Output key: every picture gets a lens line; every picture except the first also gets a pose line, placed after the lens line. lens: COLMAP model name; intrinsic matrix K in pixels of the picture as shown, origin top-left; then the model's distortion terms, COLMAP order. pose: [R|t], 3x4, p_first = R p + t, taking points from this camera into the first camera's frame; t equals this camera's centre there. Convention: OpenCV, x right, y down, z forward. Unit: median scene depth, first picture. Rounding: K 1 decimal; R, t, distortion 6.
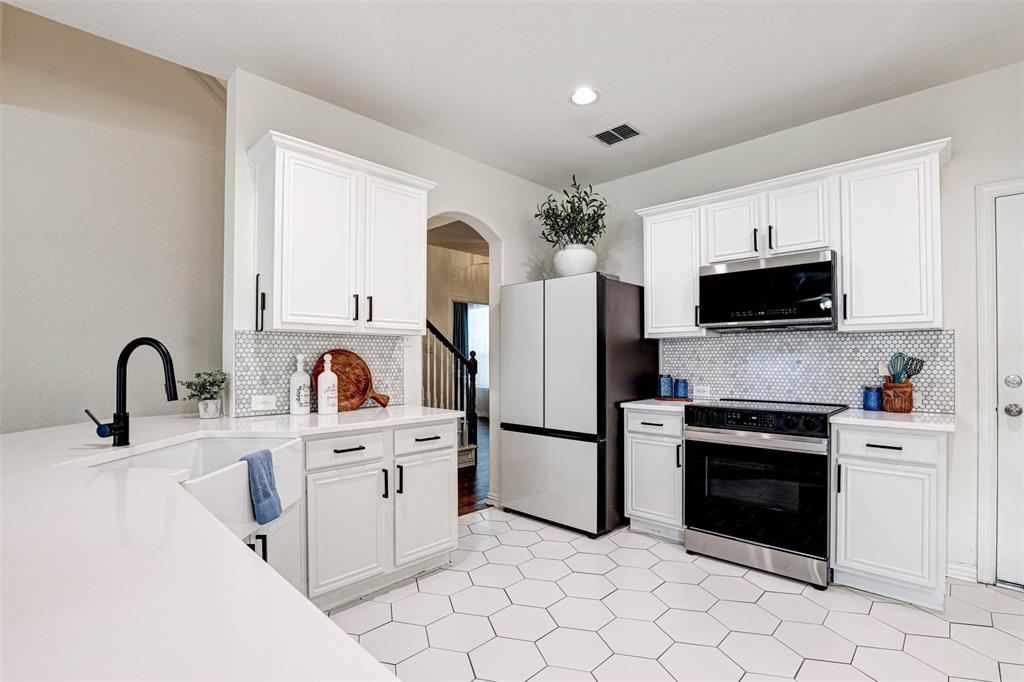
lens RADIAL K [[473.6, 0, 510.0], [0, 473.6, 357.6], [0, 0, 1]] dist [-0.029751, 0.000219]
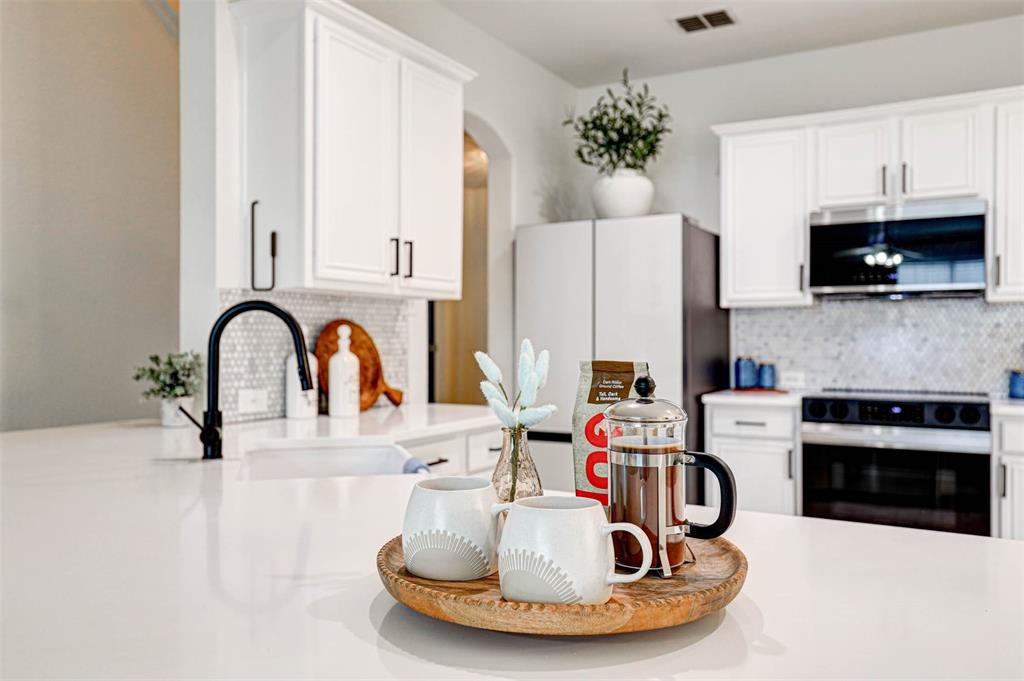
lens RADIAL K [[822.1, 0, 512.0], [0, 822.1, 340.5], [0, 0, 1]] dist [0.029678, 0.001967]
pose [[0.966573, 0.001023, 0.256389, -0.408917], [-0.002594, 0.999980, 0.005790, 0.004978], [-0.256378, -0.006262, 0.966556, -0.155389]]
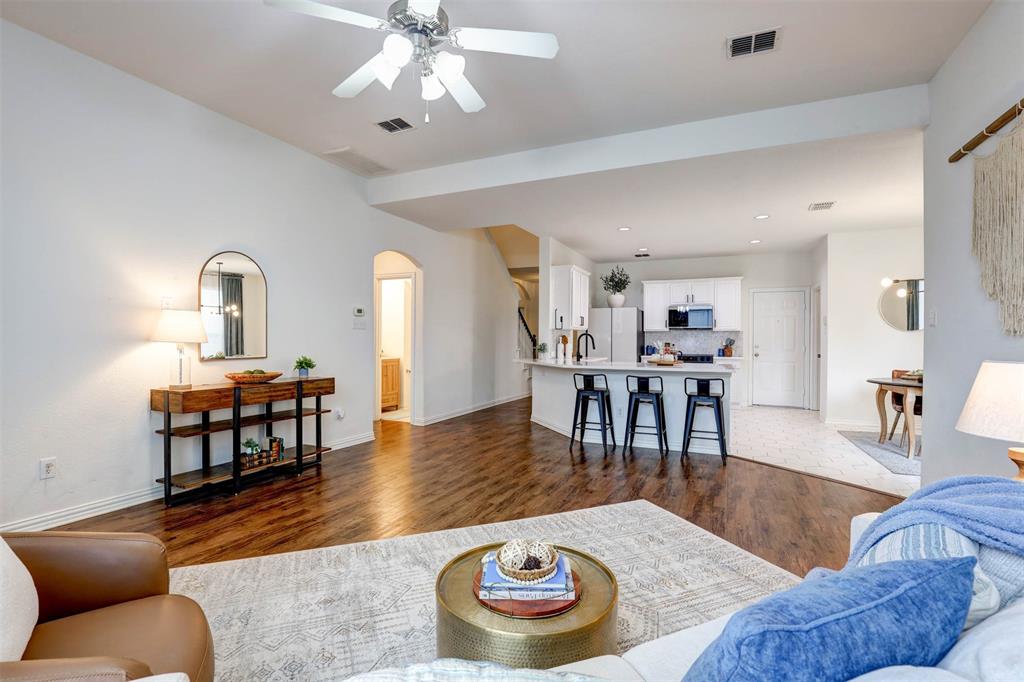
lens RADIAL K [[476.9, 0, 512.0], [0, 476.9, 341.0], [0, 0, 1]] dist [-0.046633, 0.009097]
pose [[0.940861, 0.005517, 0.338747, -1.481653], [-0.007079, 0.999969, 0.003377, 0.009036], [-0.338718, -0.005576, 0.940871, -1.384966]]
